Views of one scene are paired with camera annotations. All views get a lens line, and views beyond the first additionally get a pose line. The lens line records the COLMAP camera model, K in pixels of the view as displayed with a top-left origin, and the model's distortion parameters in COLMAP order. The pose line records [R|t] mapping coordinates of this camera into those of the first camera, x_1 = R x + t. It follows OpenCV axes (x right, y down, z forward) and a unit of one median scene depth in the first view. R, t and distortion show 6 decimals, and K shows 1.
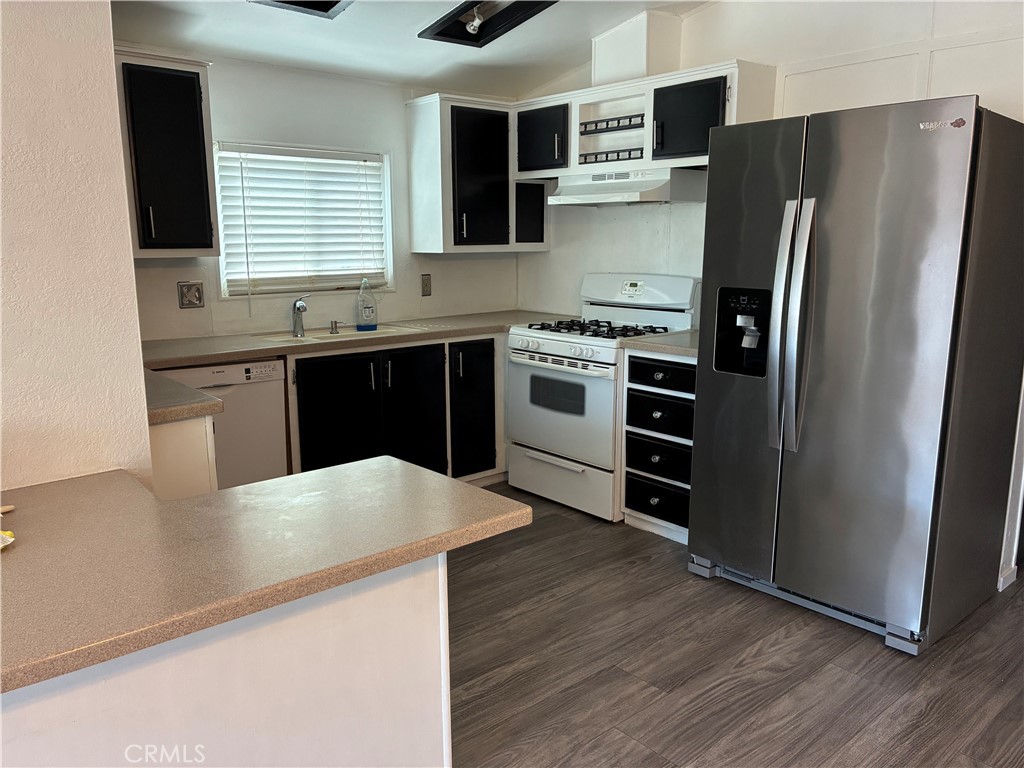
lens RADIAL K [[778.8, 0, 512.0], [0, 778.8, 384.0], [0, 0, 1]] dist [0.011517, -0.002962]
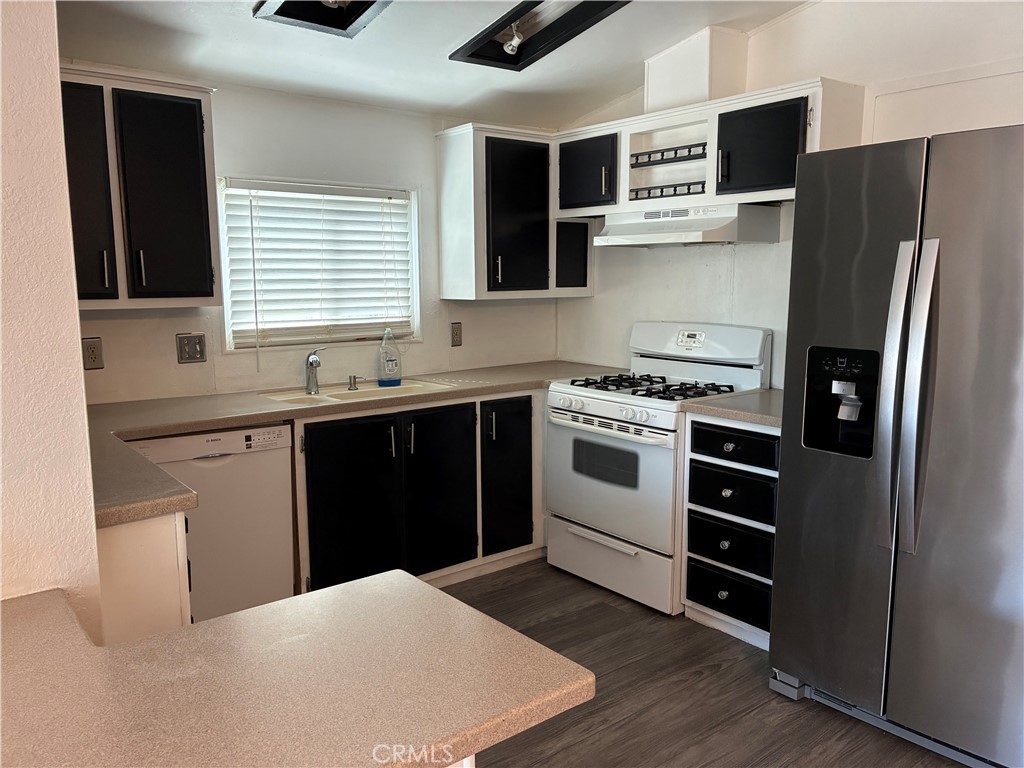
lens RADIAL K [[778.8, 0, 512.0], [0, 778.8, 384.0], [0, 0, 1]] dist [0.011517, -0.002962]
pose [[0.999120, 0.004445, -0.041704, -0.009956], [-0.006415, 0.998863, -0.047235, -0.033398], [0.041446, 0.047461, 0.998013, 0.130027]]
